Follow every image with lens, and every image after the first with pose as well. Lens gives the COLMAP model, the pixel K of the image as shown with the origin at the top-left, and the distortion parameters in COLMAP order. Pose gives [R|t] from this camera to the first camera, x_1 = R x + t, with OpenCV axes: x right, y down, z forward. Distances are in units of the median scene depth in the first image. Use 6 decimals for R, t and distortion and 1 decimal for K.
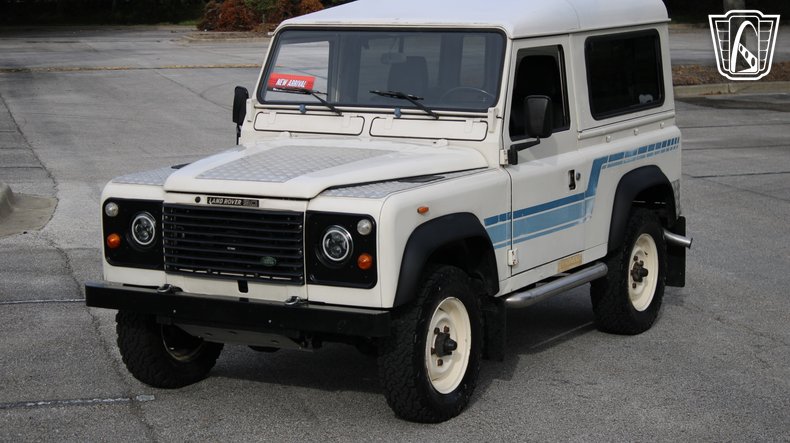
lens RADIAL K [[1792.3, 0, 395.0], [0, 1792.3, 221.5], [0, 0, 1]] dist [-0.004784, 0.101025]
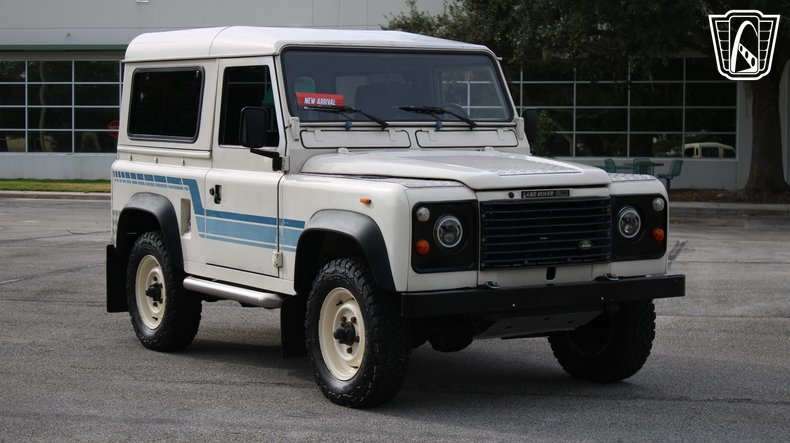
lens RADIAL K [[1649.5, 0, 395.0], [0, 1649.5, 221.5], [0, 0, 1]] dist [-0.005385, -0.109902]
pose [[0.478797, -0.045706, 0.876735, -0.898200], [0.118271, 0.992898, -0.012828, 0.006607], [-0.869922, 0.109835, 0.480803, 0.557899]]
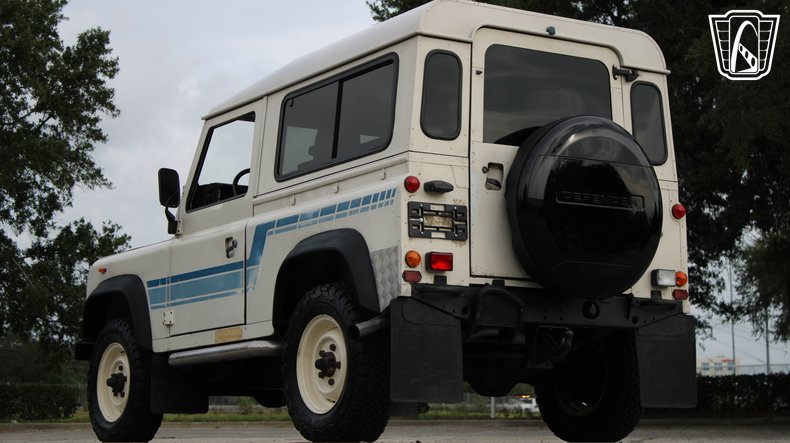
lens RADIAL K [[1697.7, 0, 395.4], [0, 1697.7, 231.9], [0, 0, 1]] dist [0.055979, 0.197660]
pose [[-0.460895, -0.111210, -0.880459, 0.907769], [-0.120436, 0.990777, -0.062099, 0.015209], [0.879245, 0.077418, -0.470037, 1.584834]]
